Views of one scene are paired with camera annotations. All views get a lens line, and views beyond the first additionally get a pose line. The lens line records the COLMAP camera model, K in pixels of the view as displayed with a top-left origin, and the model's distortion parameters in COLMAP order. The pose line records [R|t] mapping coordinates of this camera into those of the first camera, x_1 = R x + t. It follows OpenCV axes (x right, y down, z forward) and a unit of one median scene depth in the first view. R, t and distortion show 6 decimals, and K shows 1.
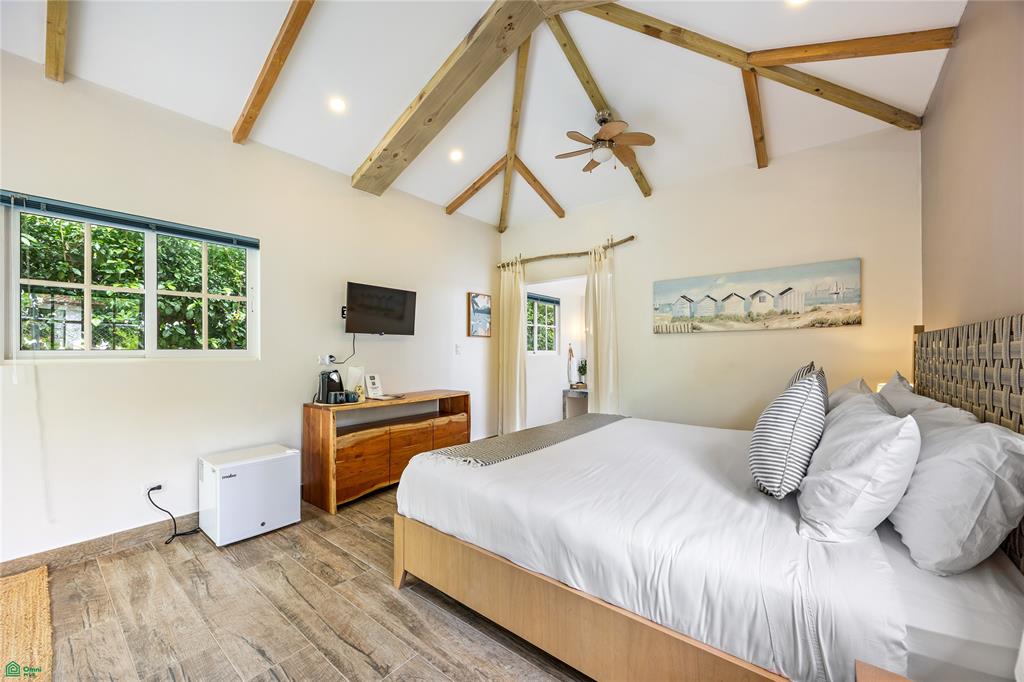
lens RADIAL K [[391.1, 0, 503.3], [0, 391.1, 353.8], [0, 0, 1]] dist [-0.000372, -0.000176]
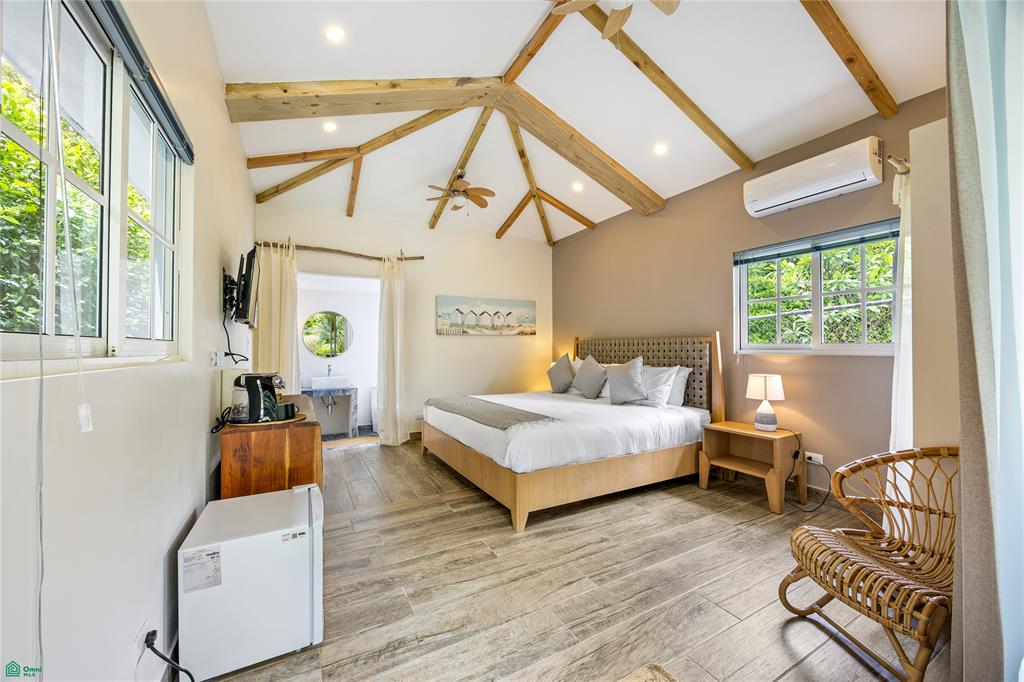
lens RADIAL K [[391.1, 0, 503.3], [0, 391.1, 353.8], [0, 0, 1]] dist [-0.000372, -0.000176]
pose [[0.384184, -0.011835, 0.923181, -0.974655], [0.006162, 0.999928, 0.010254, 0.001546], [-0.923236, 0.001749, 0.384229, 0.370991]]
